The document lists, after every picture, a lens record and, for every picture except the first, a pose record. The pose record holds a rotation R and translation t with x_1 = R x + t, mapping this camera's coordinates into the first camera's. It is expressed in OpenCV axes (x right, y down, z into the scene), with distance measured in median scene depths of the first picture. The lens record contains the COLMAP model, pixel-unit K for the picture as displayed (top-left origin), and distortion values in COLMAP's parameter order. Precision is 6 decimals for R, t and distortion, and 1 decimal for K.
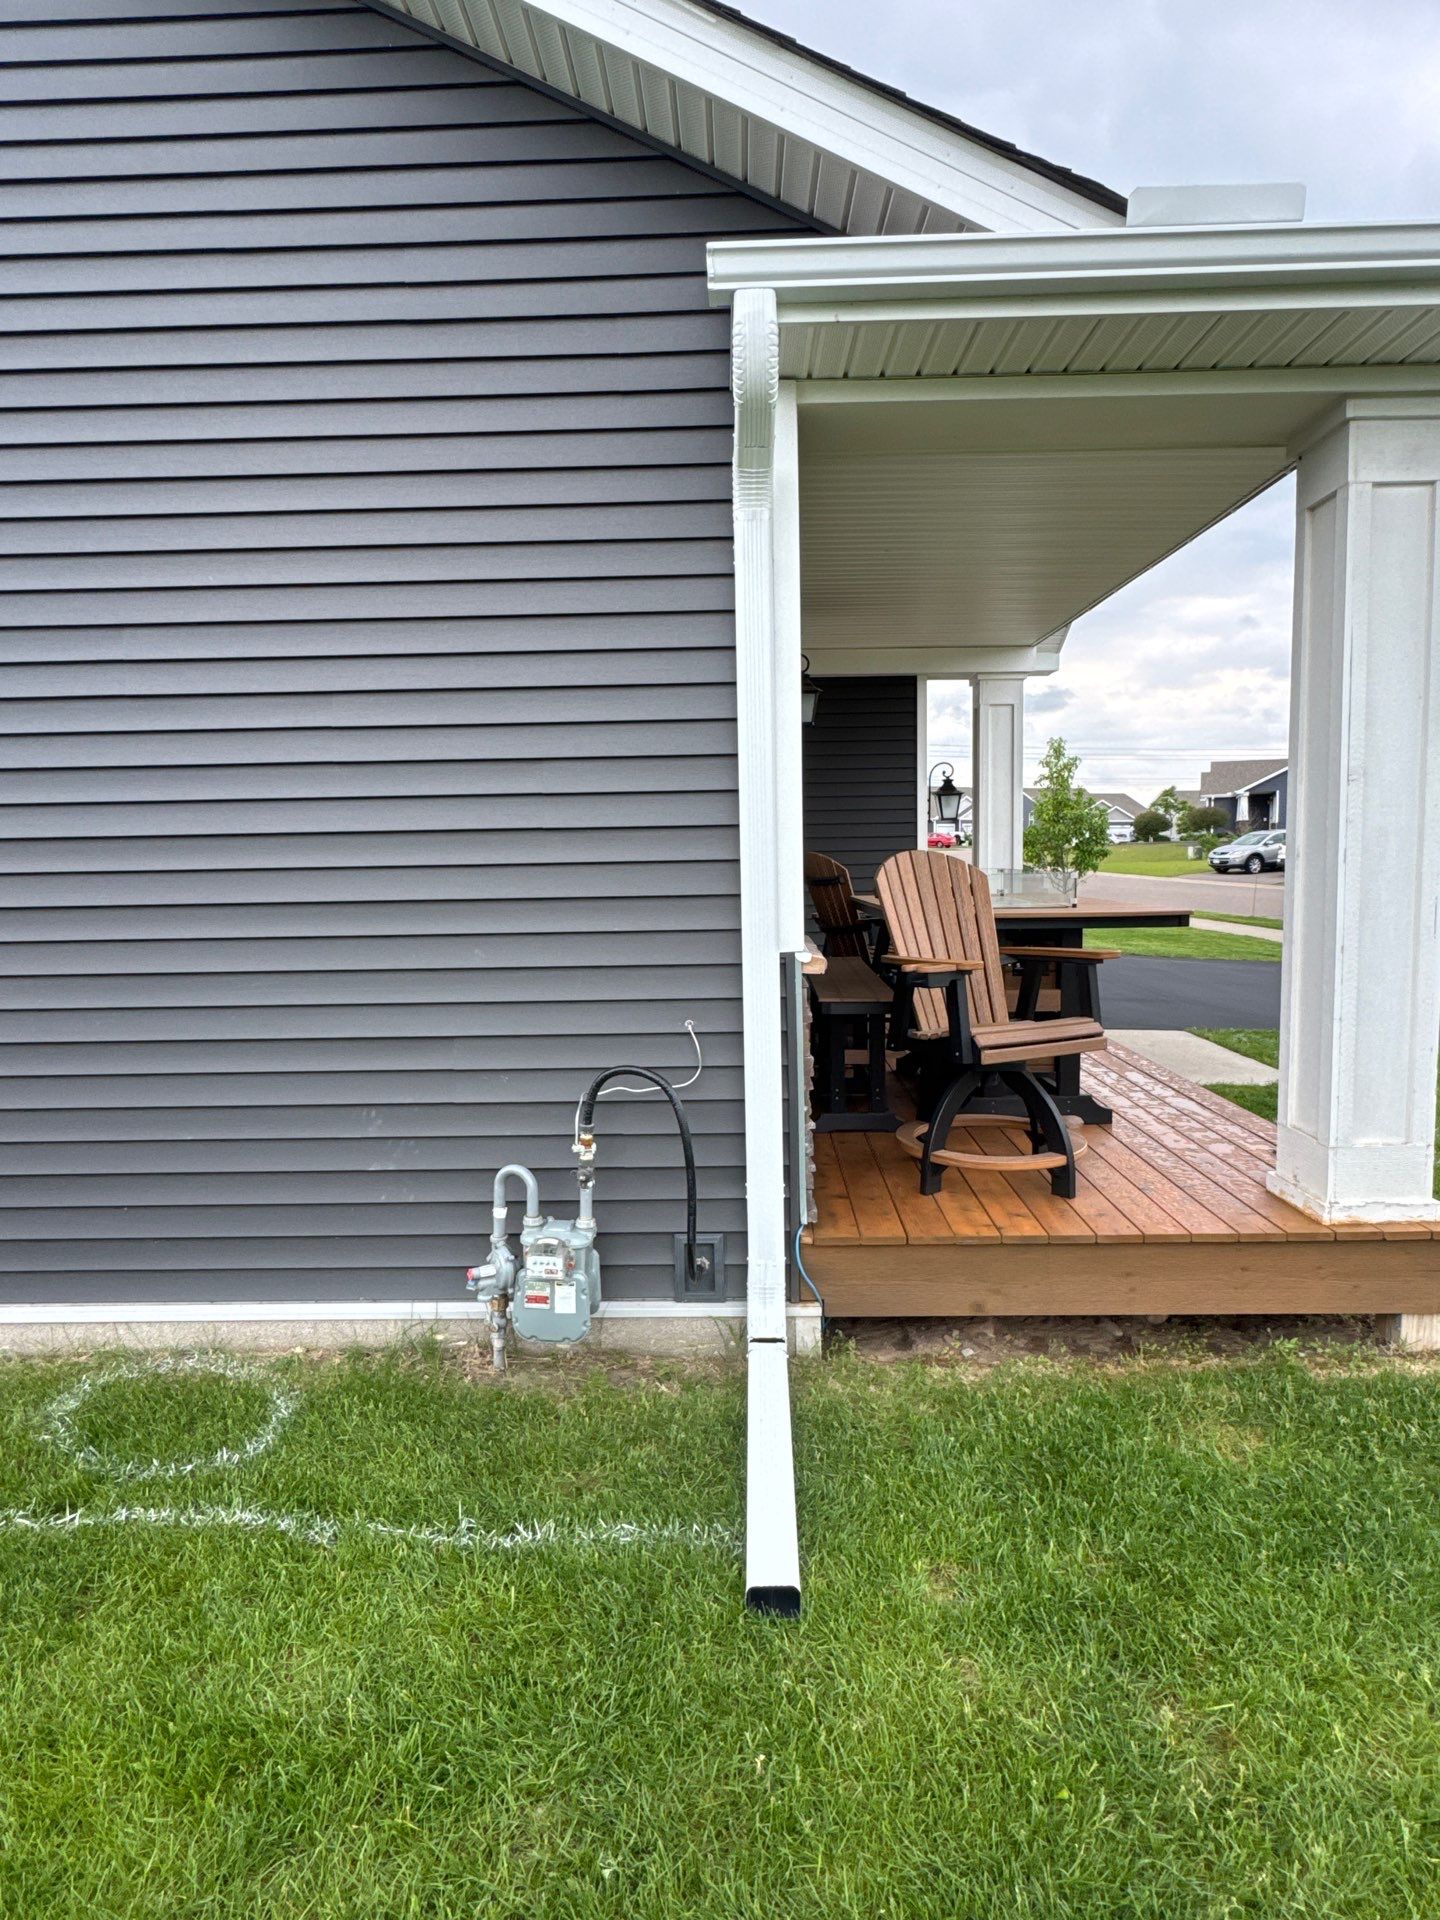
lens RADIAL K [[1113.6, 0, 718.1], [0, 1113.6, 959.0], [0, 0, 1]] dist [-0.007291, 0.001928]
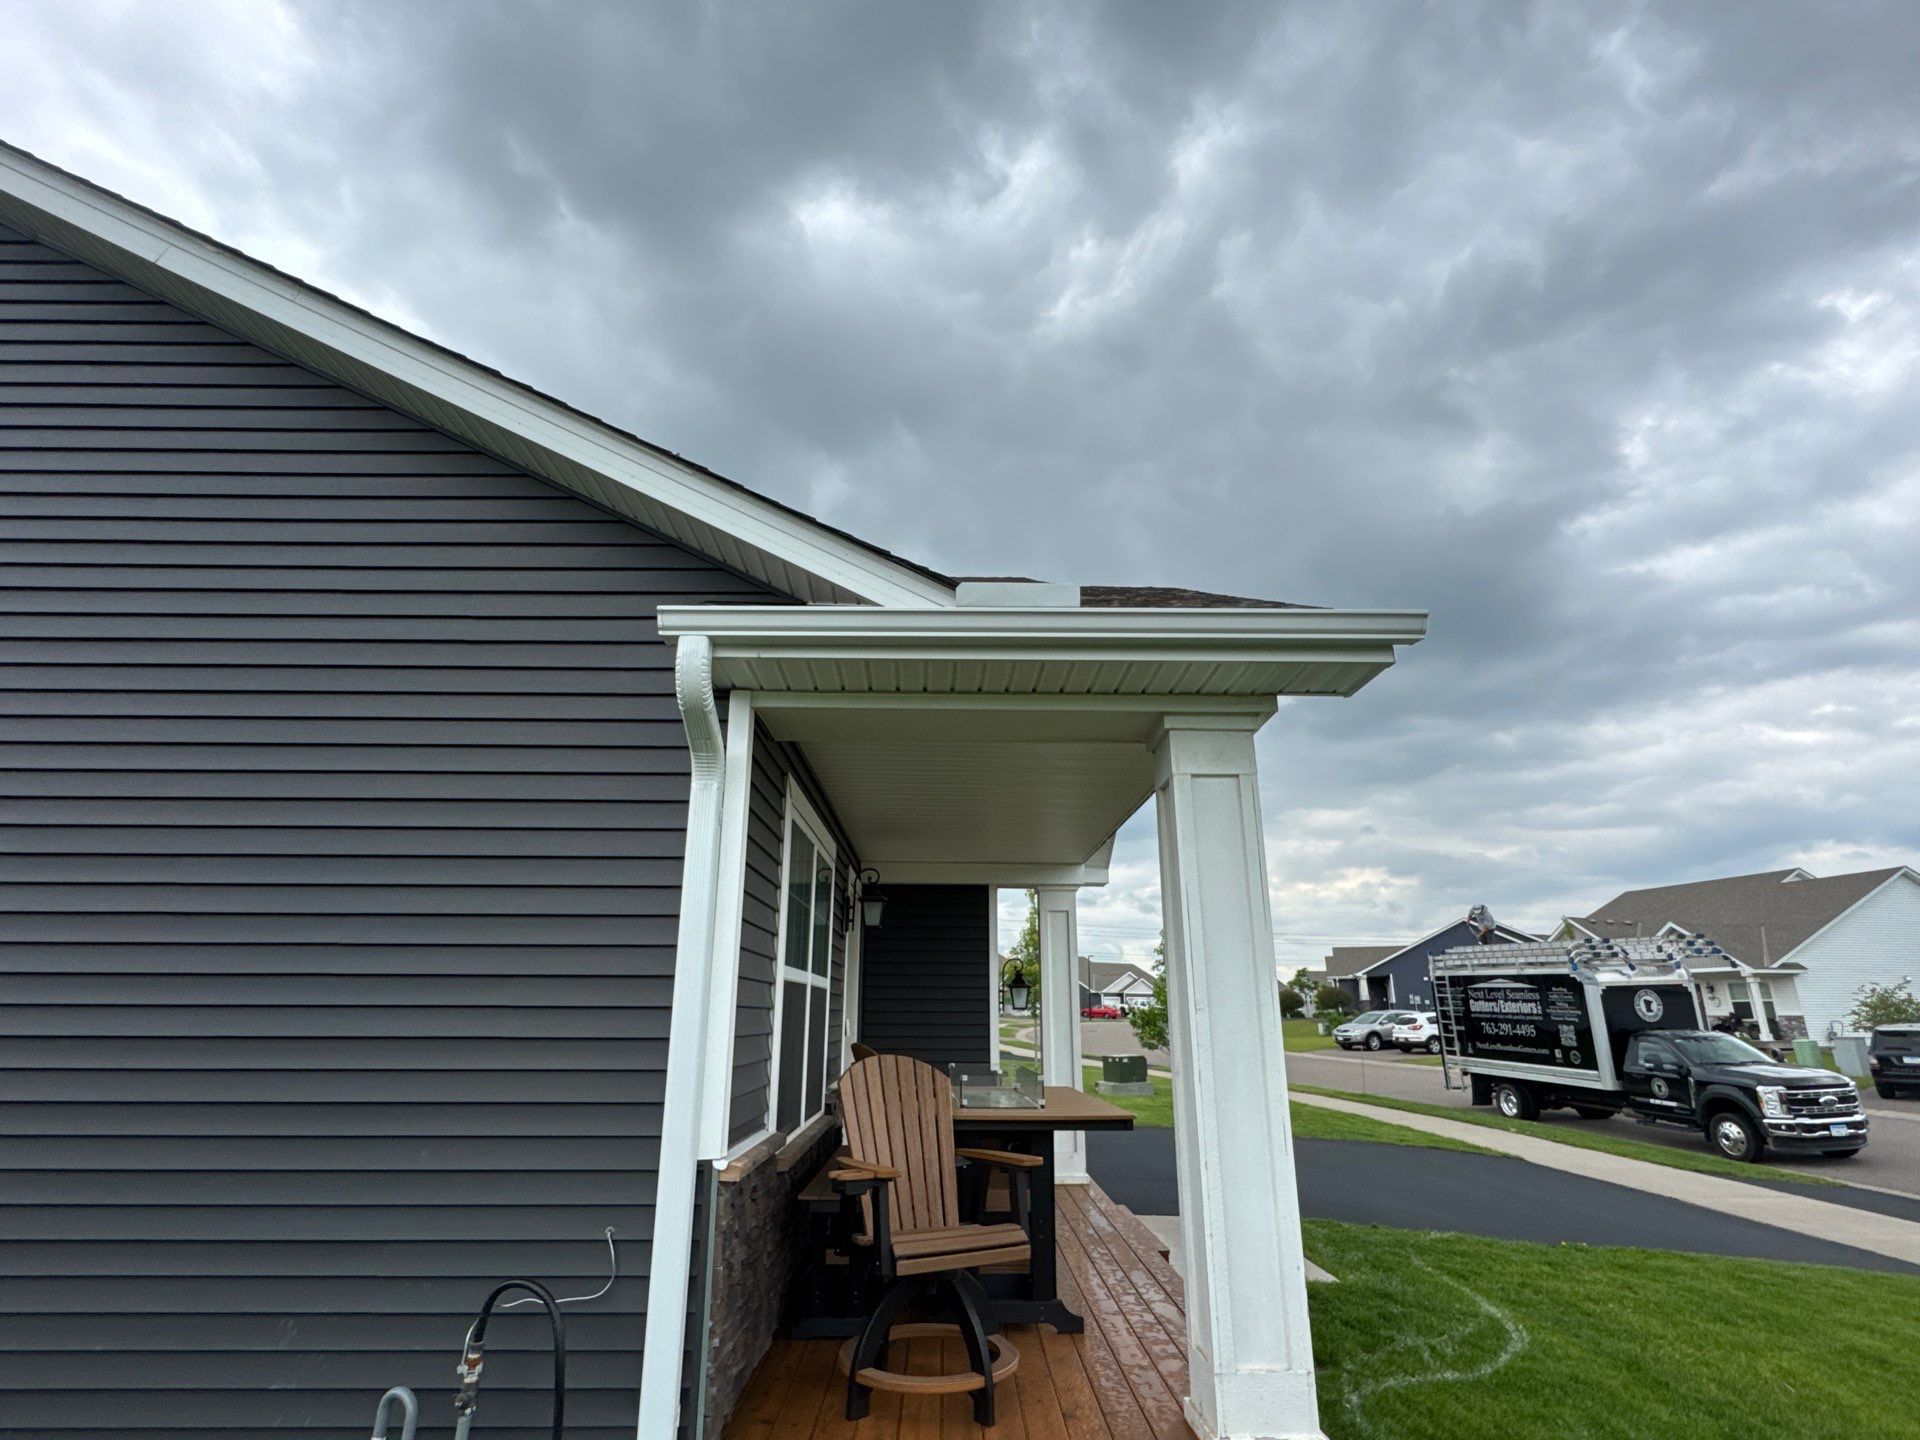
lens RADIAL K [[953.8, 0, 958.3], [0, 953.8, 720.0], [0, 0, 1]] dist [-0.001239, -0.000953]
pose [[0.999055, 0.031795, 0.029632, 0.260447], [-0.017841, 0.921713, -0.387462, -0.044111], [-0.039632, 0.386568, 0.921409, -0.048403]]
